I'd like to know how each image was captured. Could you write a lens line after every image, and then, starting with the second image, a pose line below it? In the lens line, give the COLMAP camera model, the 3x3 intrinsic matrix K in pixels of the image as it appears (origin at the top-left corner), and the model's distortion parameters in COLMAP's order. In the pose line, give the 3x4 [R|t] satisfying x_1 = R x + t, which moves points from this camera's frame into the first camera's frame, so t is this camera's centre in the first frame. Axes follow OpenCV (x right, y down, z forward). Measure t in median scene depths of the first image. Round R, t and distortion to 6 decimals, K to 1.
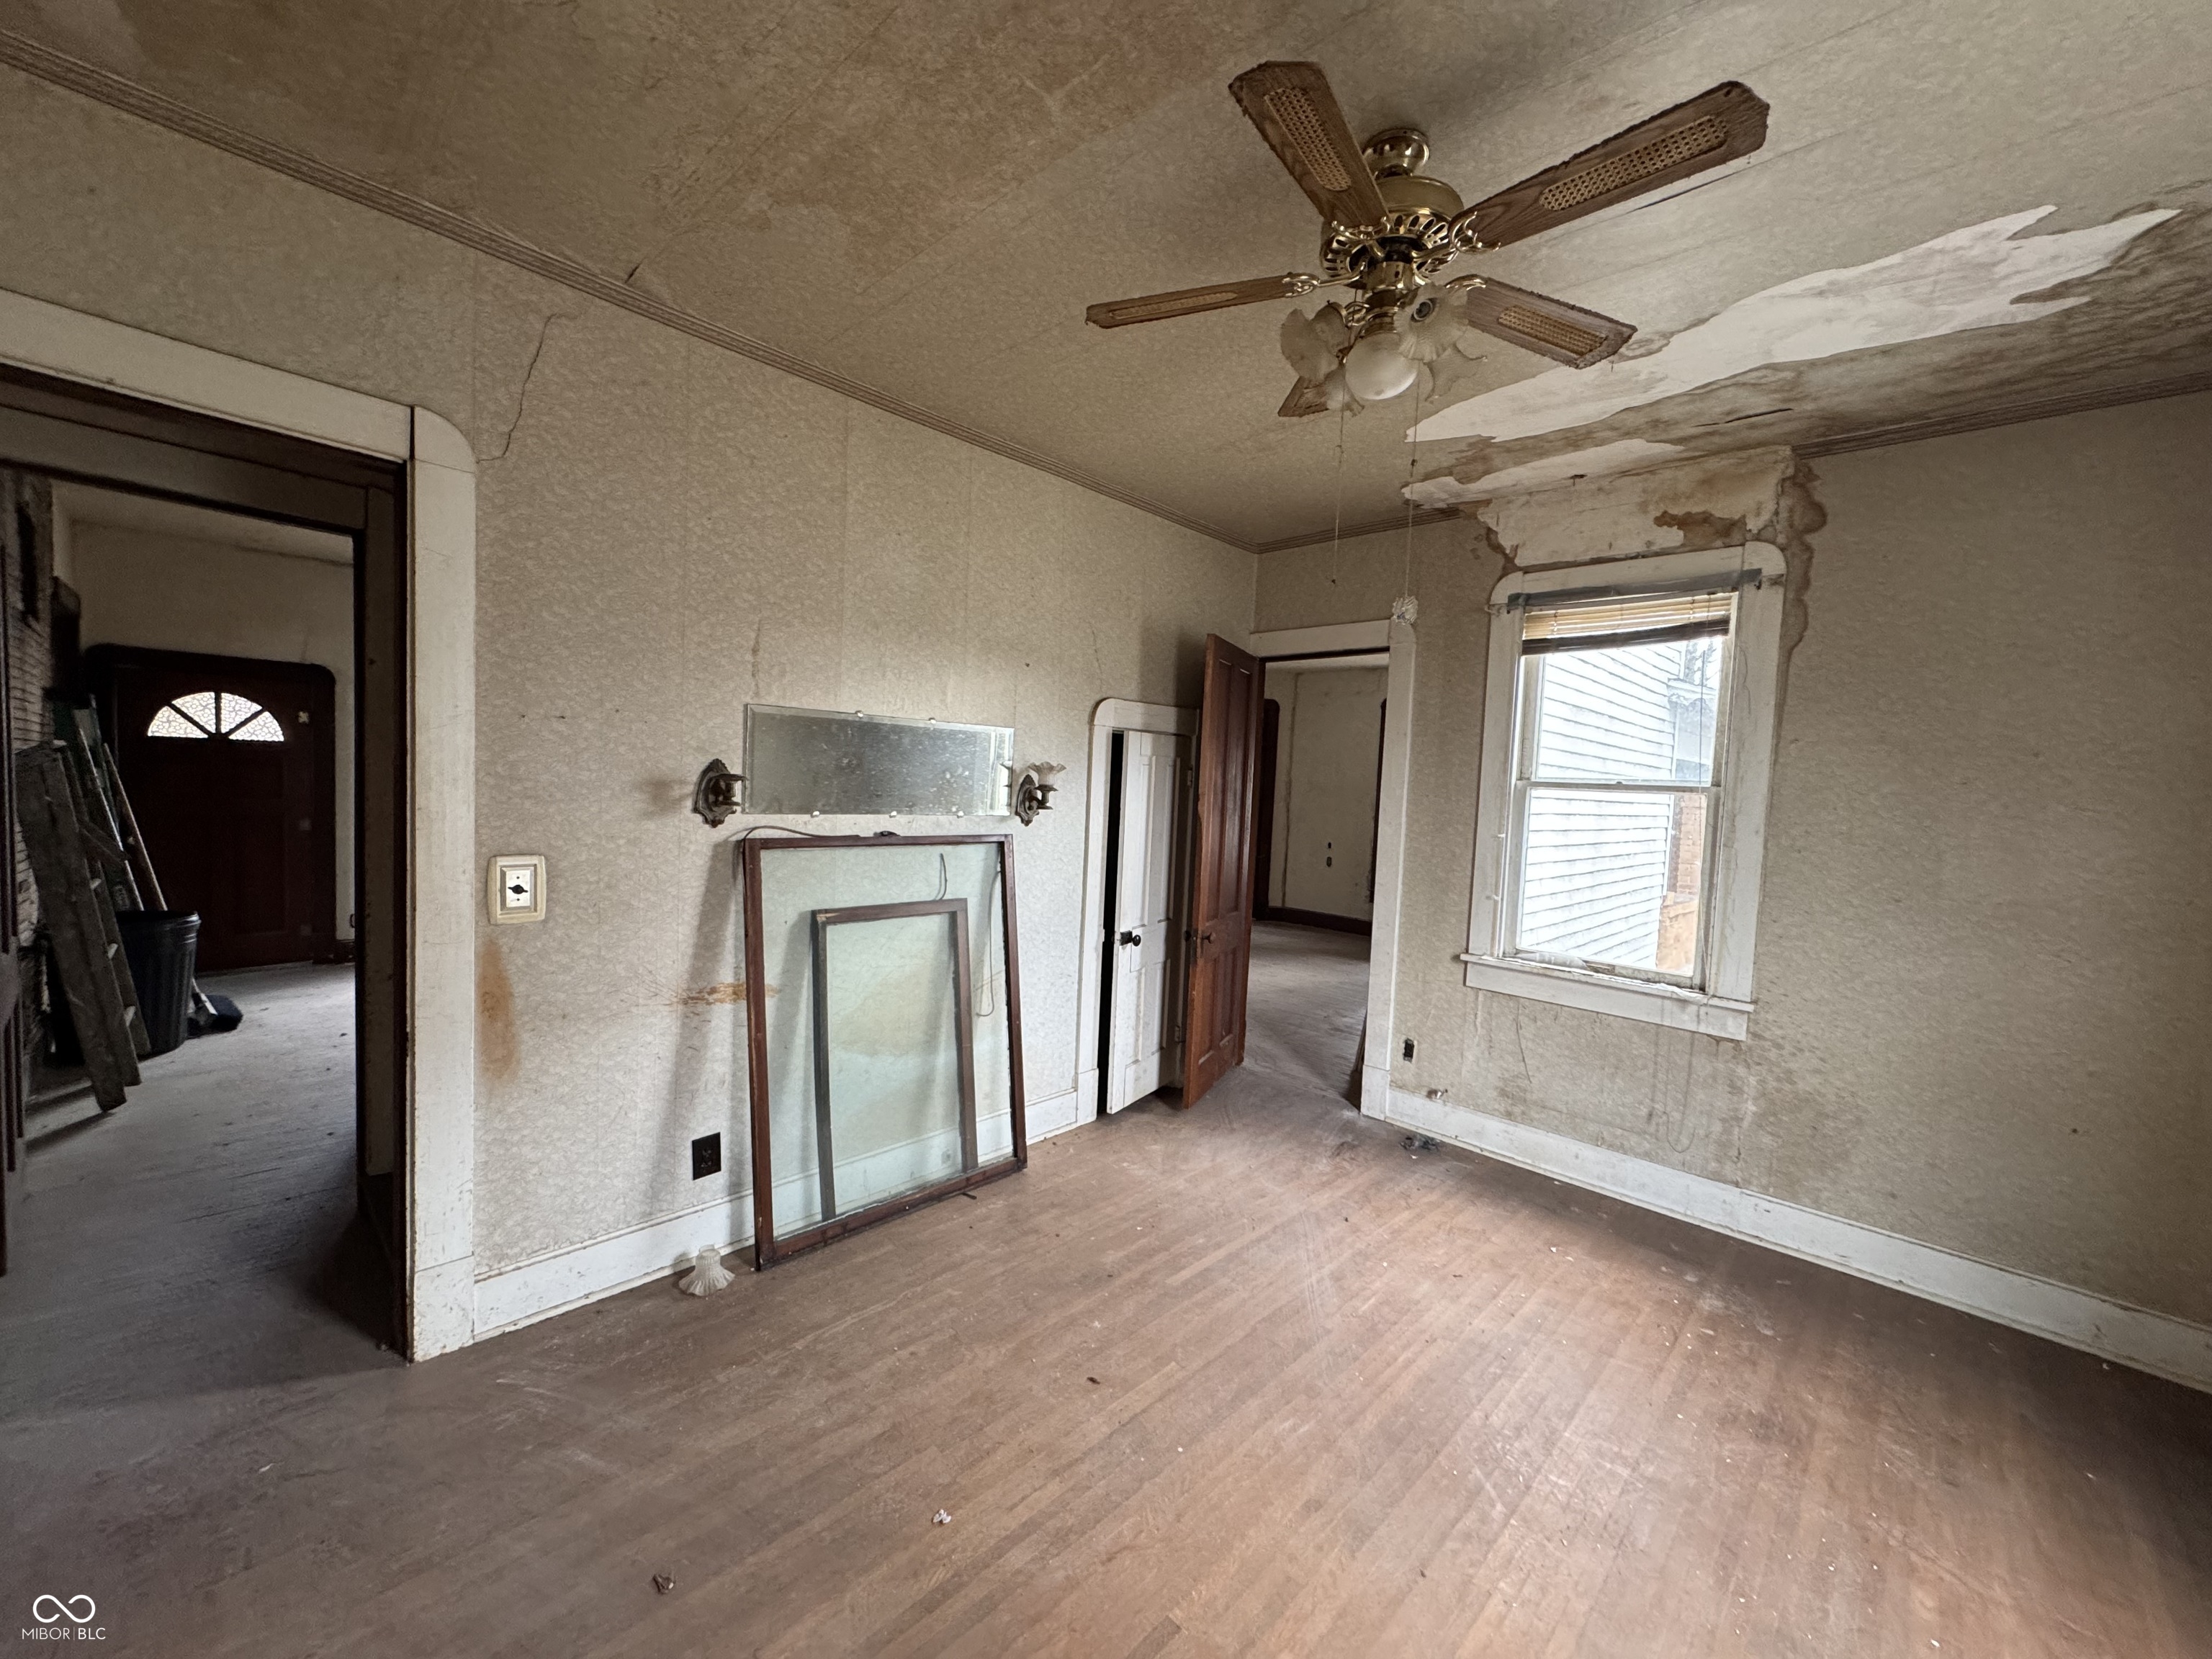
lens RADIAL K [[875.2, 0, 1106.0], [0, 875.2, 829.5], [0, 0, 1]] dist [-0.001532, 0.000439]
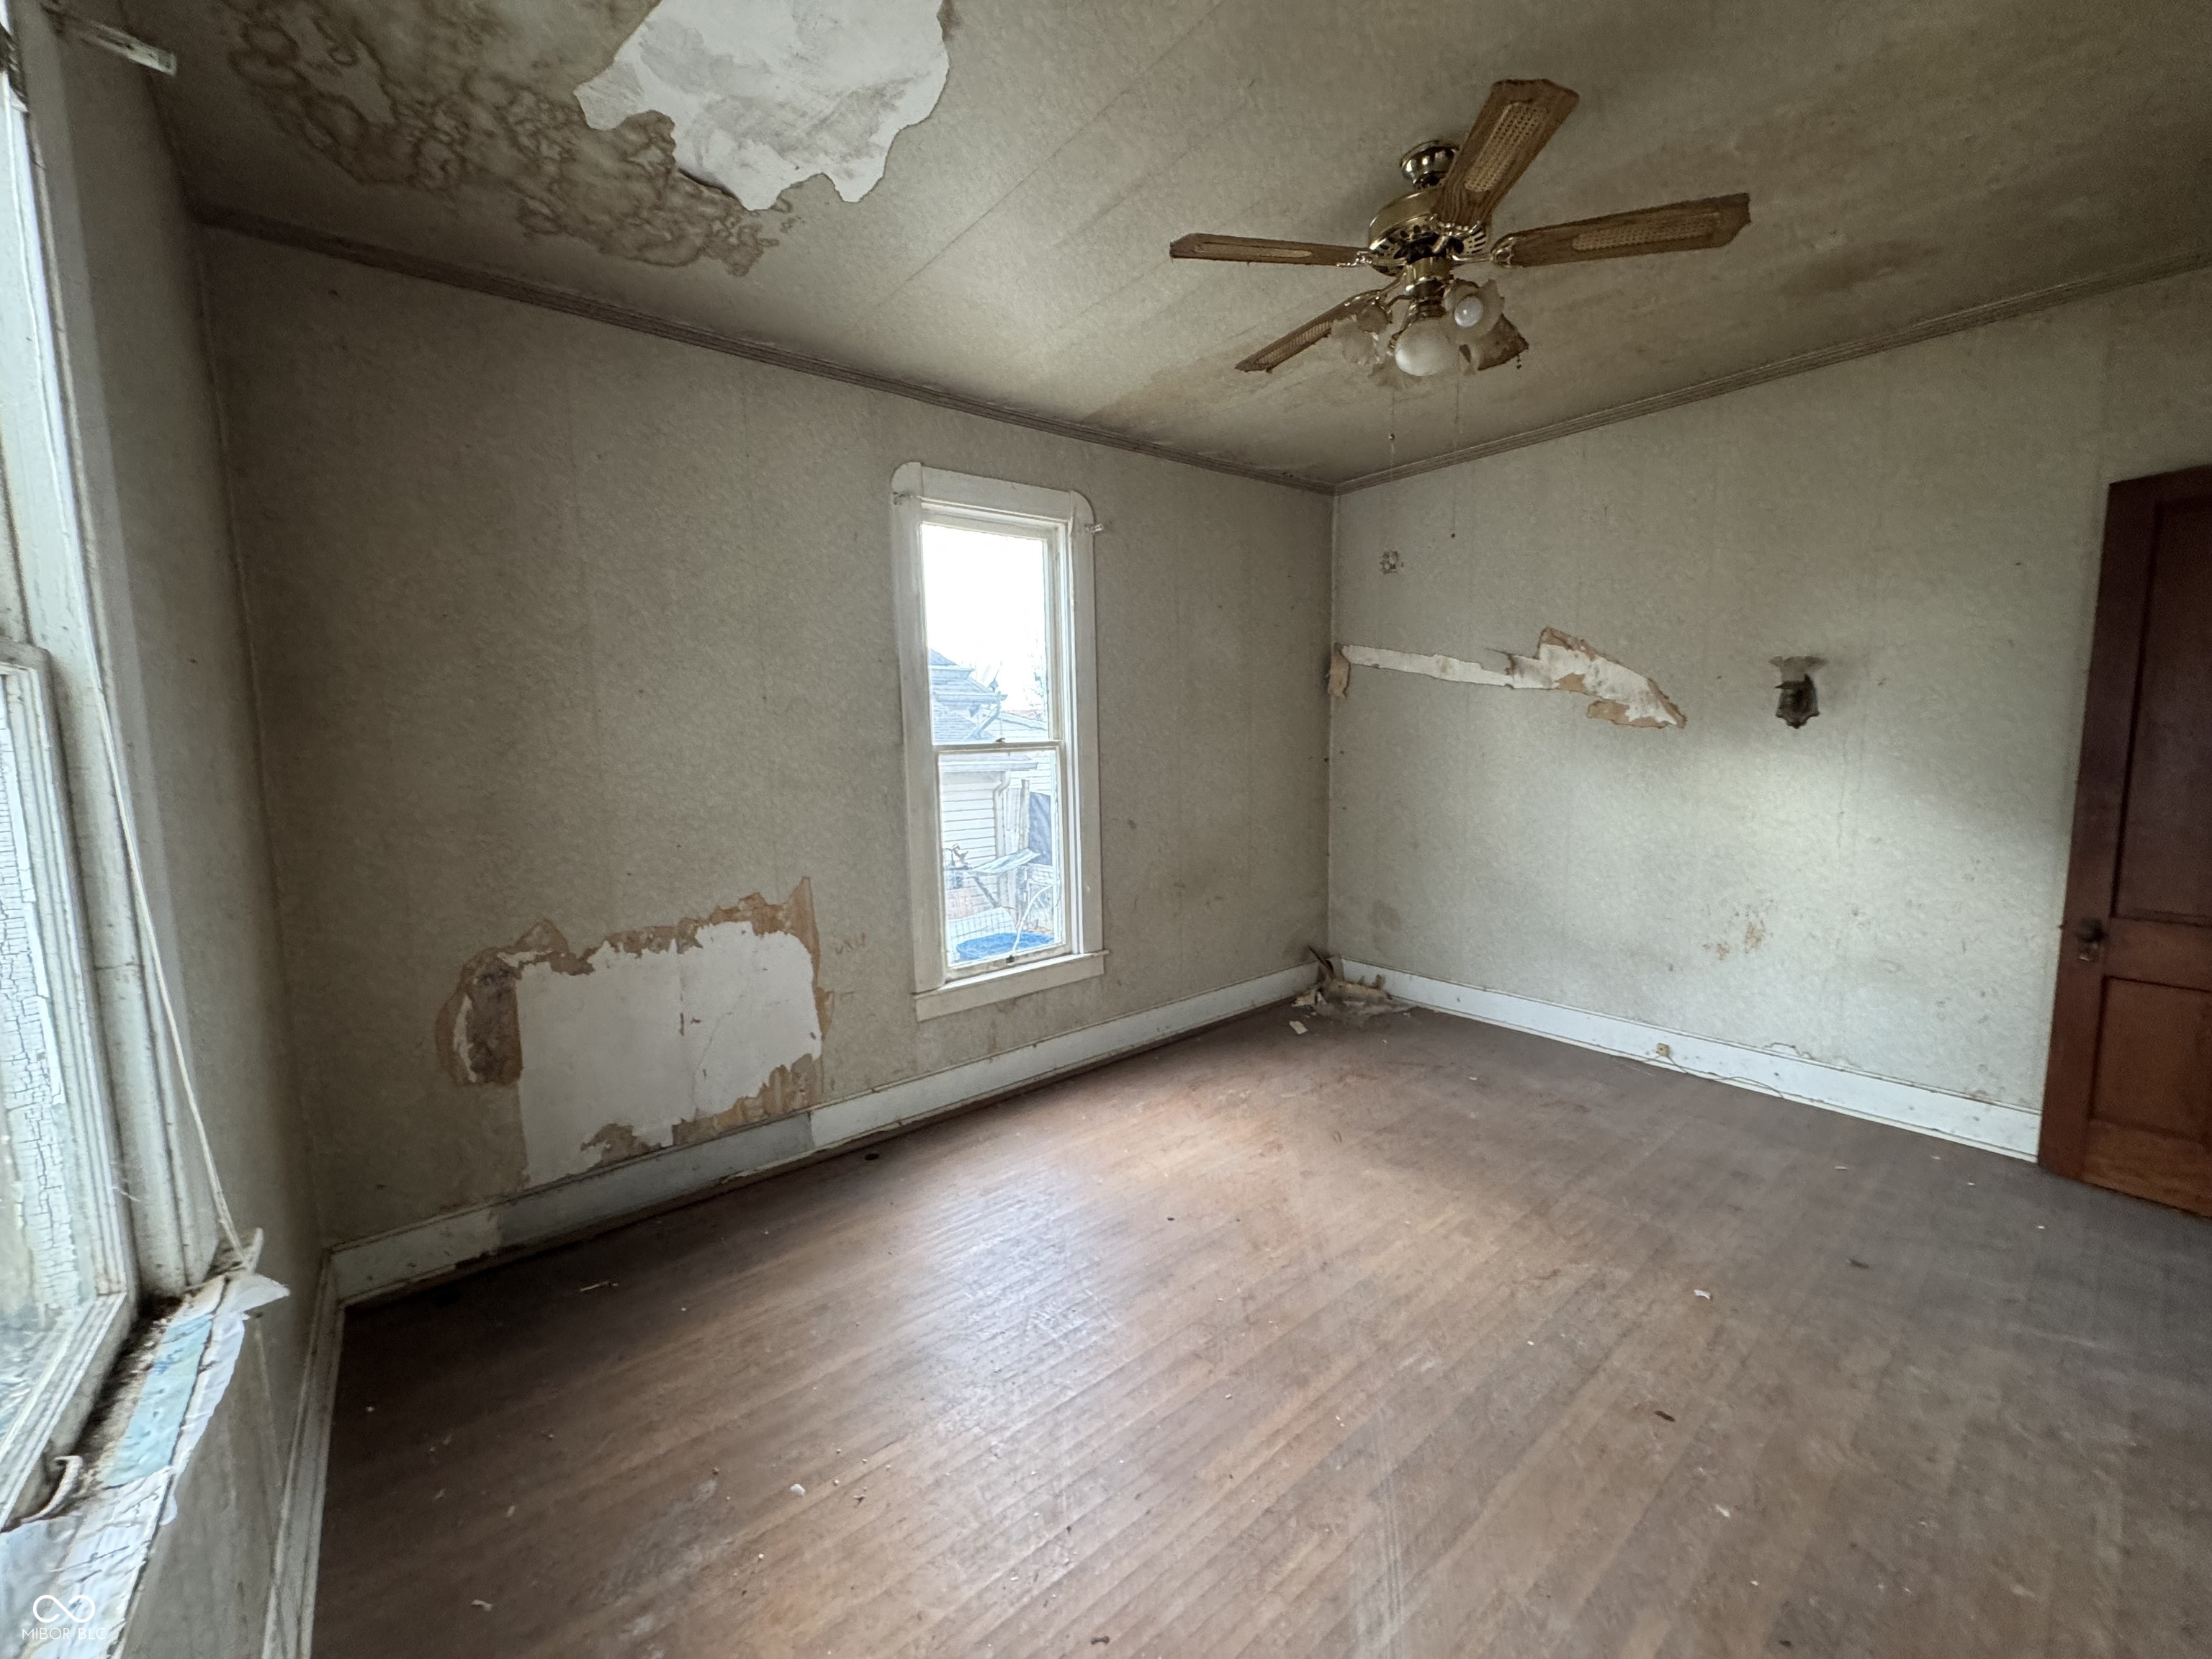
lens RADIAL K [[875.2, 0, 1106.0], [0, 875.2, 829.5], [0, 0, 1]] dist [-0.001532, 0.000439]
pose [[-0.992778, -0.042903, 0.112034, 0.469296], [-0.023163, 0.984844, 0.171888, -0.071020], [-0.117711, 0.168052, -0.978725, 1.855110]]
